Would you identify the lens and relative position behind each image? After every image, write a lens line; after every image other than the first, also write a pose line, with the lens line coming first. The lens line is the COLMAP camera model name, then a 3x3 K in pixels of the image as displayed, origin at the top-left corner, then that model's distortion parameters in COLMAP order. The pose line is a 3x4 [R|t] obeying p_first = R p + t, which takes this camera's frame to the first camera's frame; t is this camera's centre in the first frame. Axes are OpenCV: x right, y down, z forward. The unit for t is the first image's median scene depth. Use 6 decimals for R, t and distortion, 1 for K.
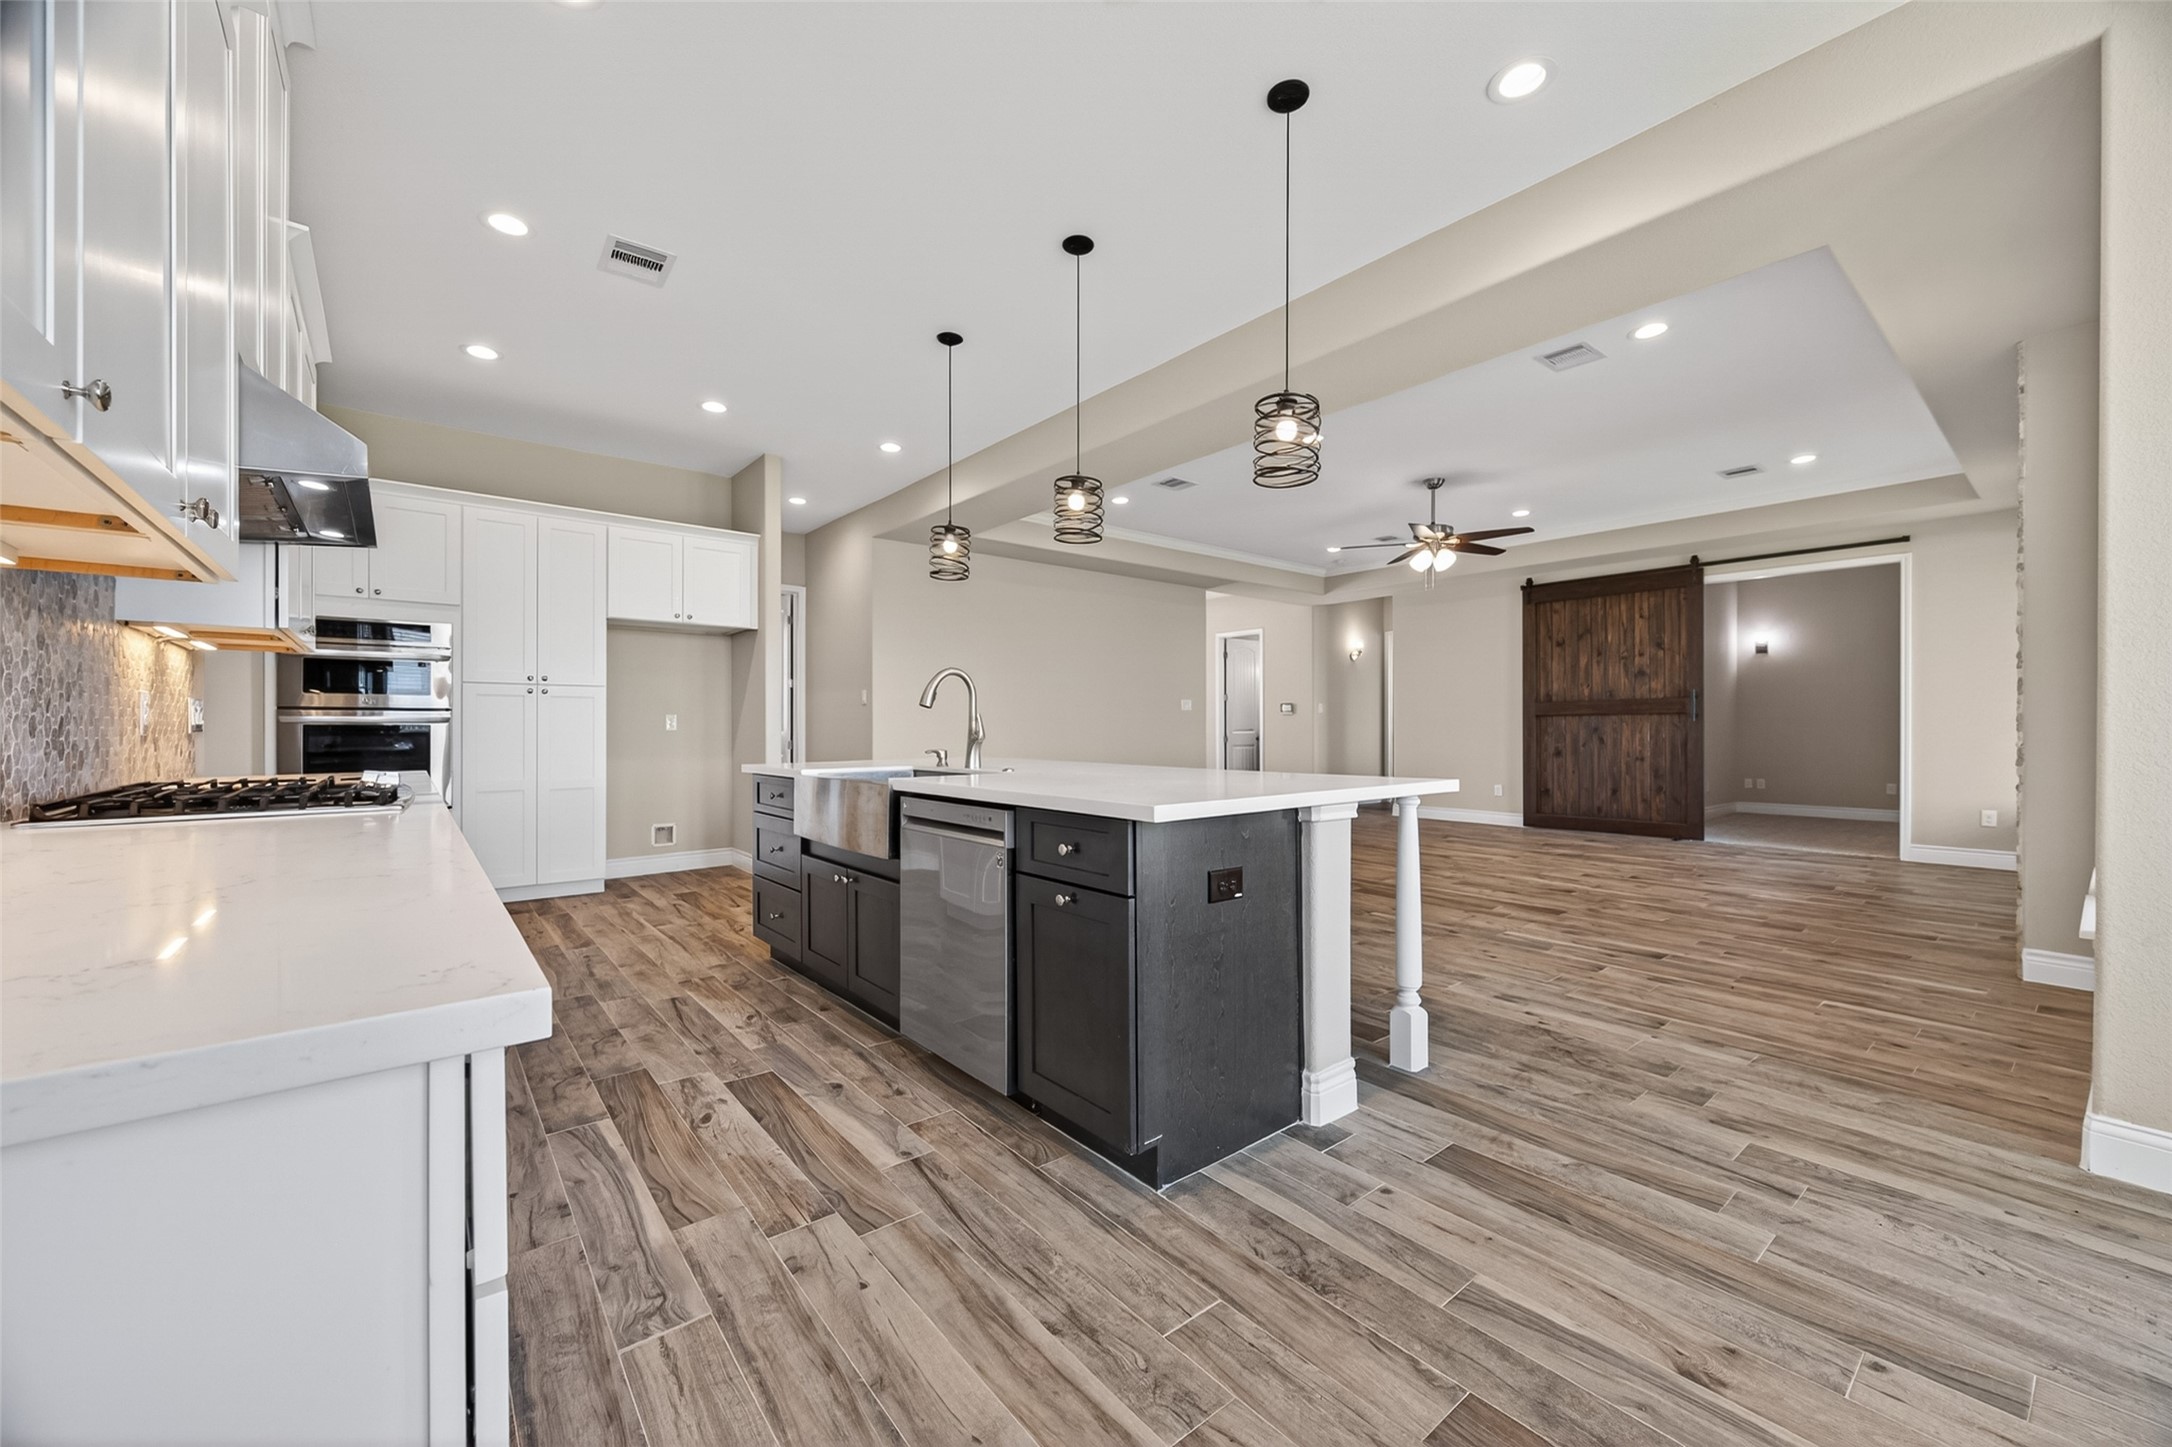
lens RADIAL K [[834.9, 0, 1078.1], [0, 834.9, 725.1], [0, 0, 1]] dist [0.008039, 0.000301]
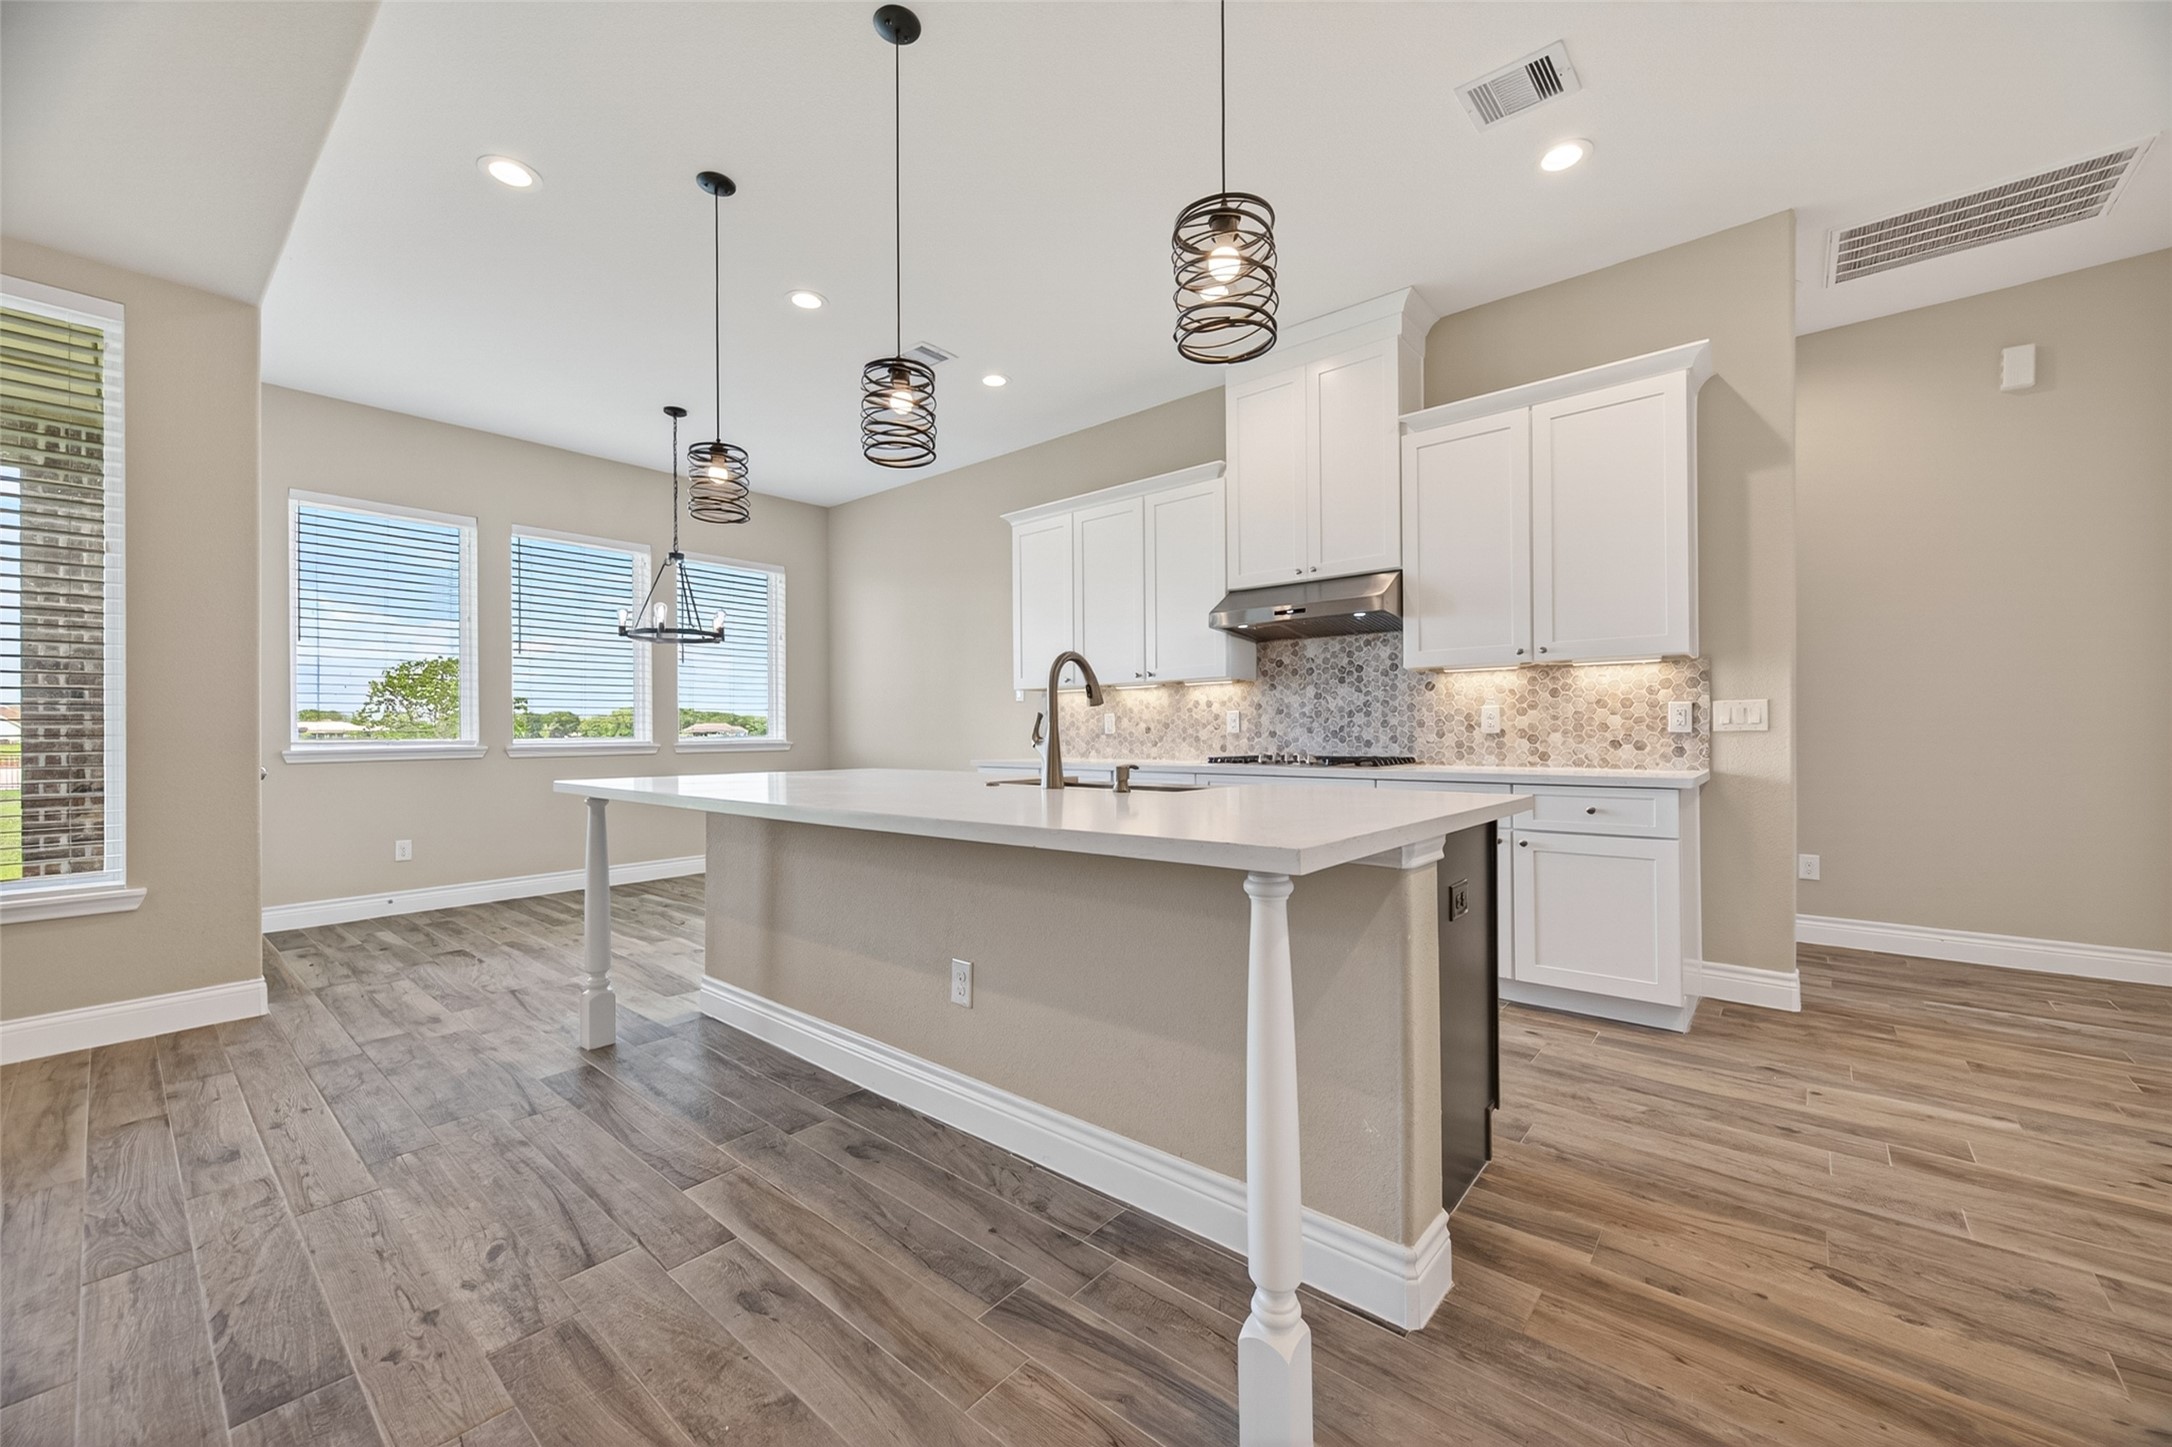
lens RADIAL K [[834.9, 0, 1089.6], [0, 834.9, 727.4], [0, 0, 1]] dist [0.008039, 0.000301]
pose [[-0.982111, 0.007590, -0.188149, -0.016470], [0.008810, 0.999945, -0.005649, 0.003143], [0.188096, -0.007206, -0.982124, 1.165062]]
